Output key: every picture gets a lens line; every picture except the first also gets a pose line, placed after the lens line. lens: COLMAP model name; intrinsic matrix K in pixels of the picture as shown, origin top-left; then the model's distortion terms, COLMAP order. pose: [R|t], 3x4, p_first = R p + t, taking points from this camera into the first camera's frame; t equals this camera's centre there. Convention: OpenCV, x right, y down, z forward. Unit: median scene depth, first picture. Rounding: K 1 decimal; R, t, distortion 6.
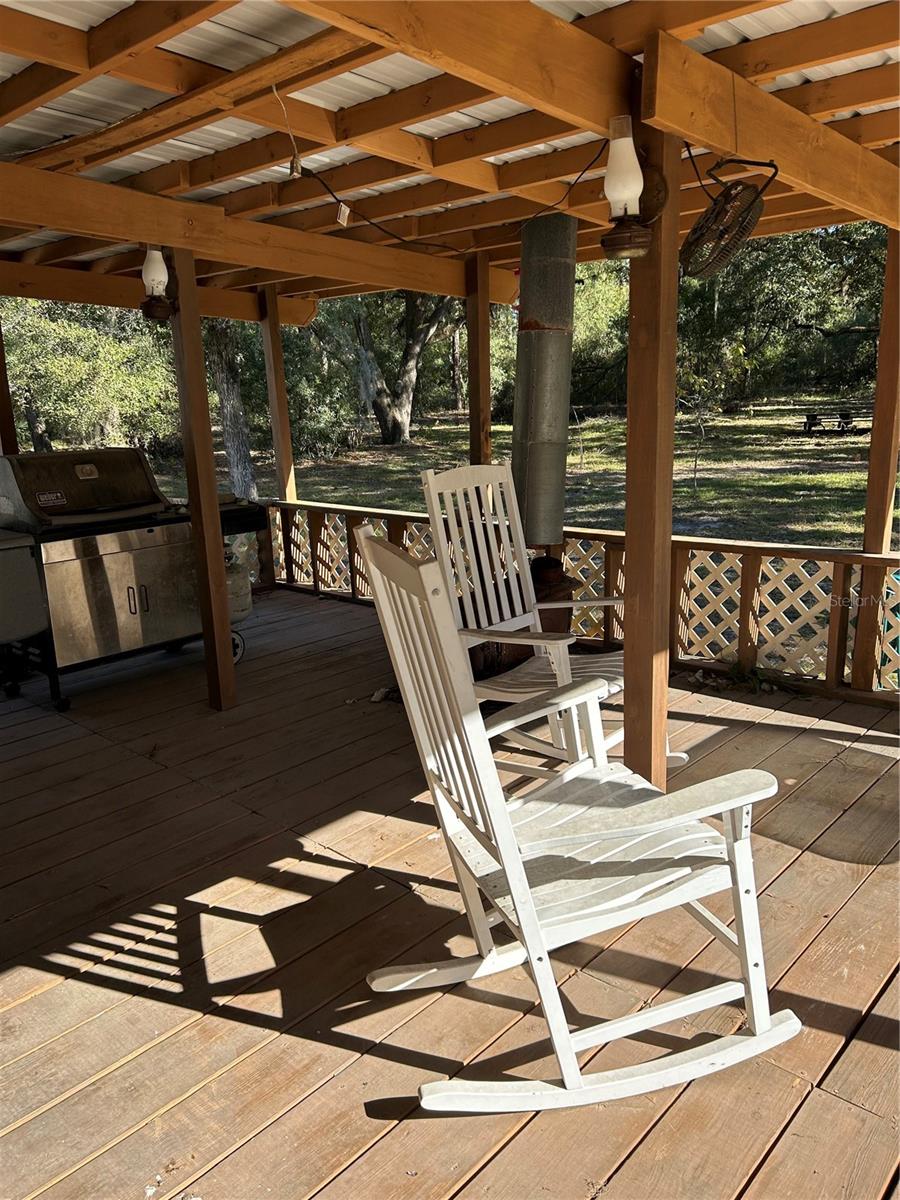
lens RADIAL K [[899.3, 0, 440.1], [0, 899.3, 597.9], [0, 0, 1]] dist [0.058505, -0.063384]
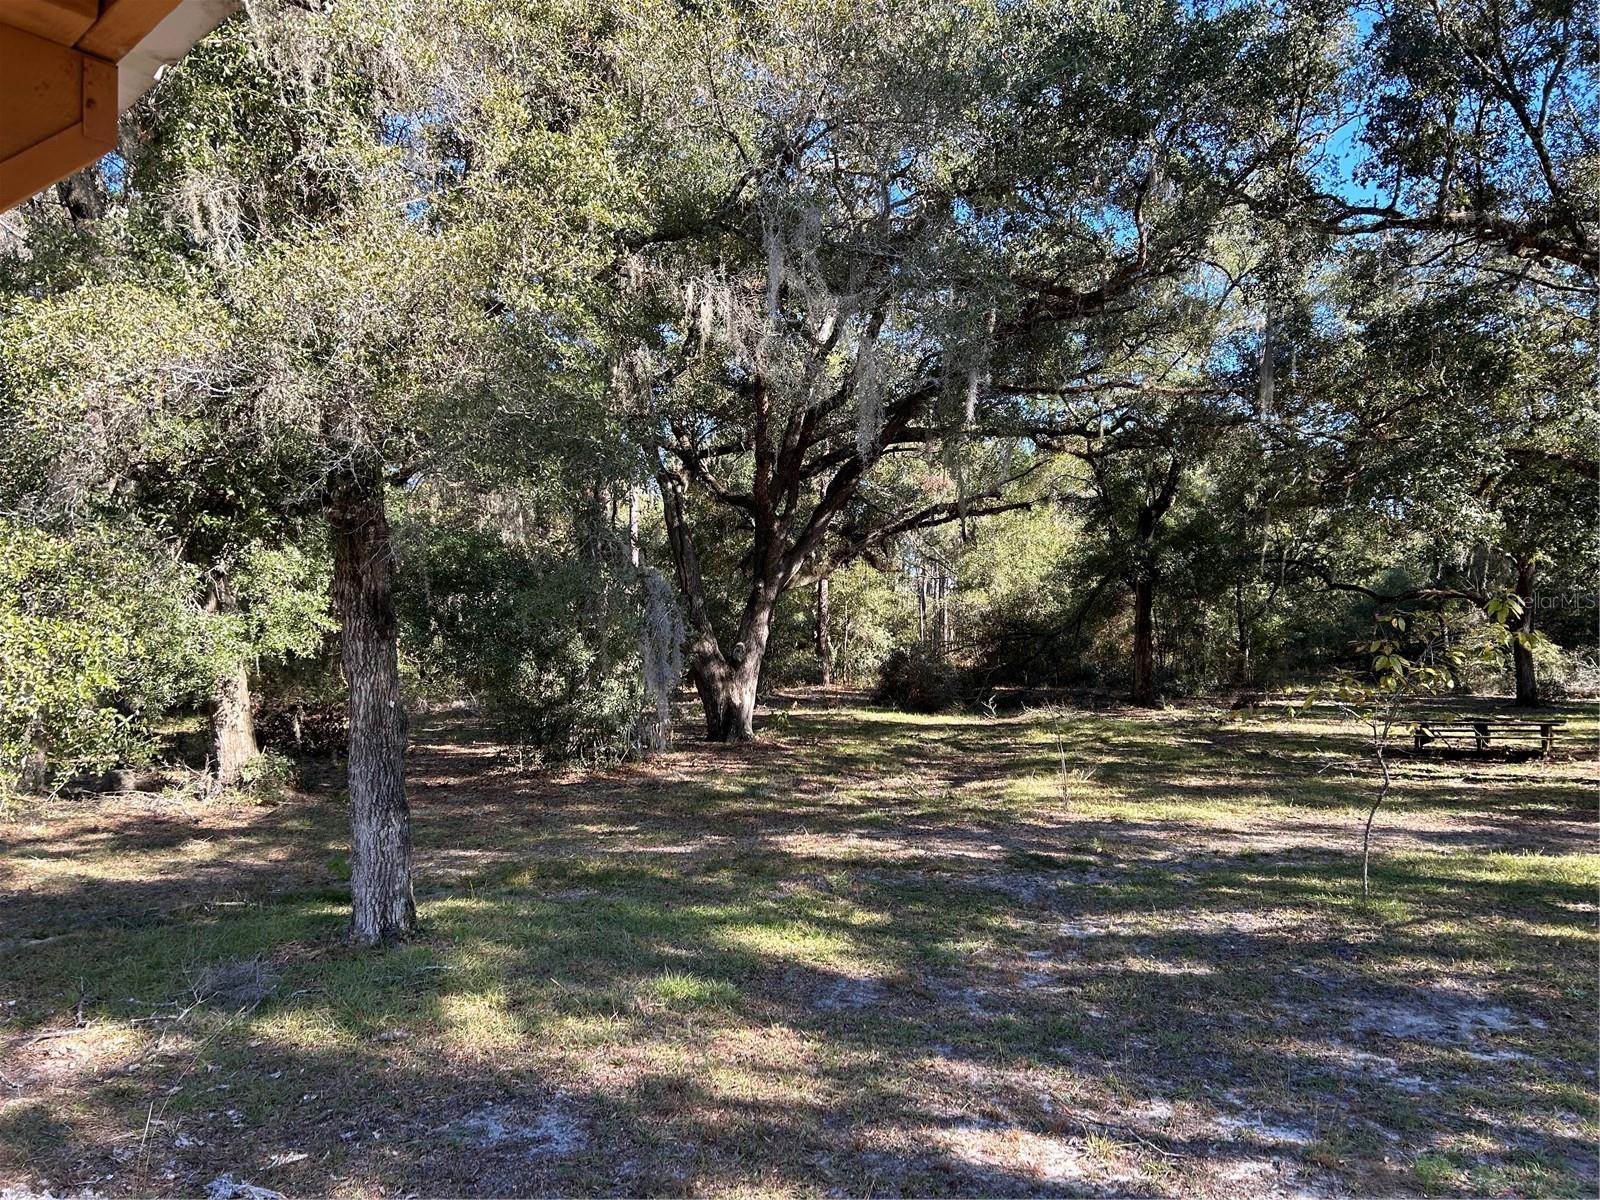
lens RADIAL K [[1199.1, 0, 785.1], [0, 1199.1, 601.2], [0, 0, 1]] dist [0.058505, -0.063384]
pose [[0.999357, 0.034671, -0.009087, -0.007535], [-0.035839, 0.962857, -0.267623, -0.045302], [-0.000529, 0.267777, 0.963481, 0.185953]]
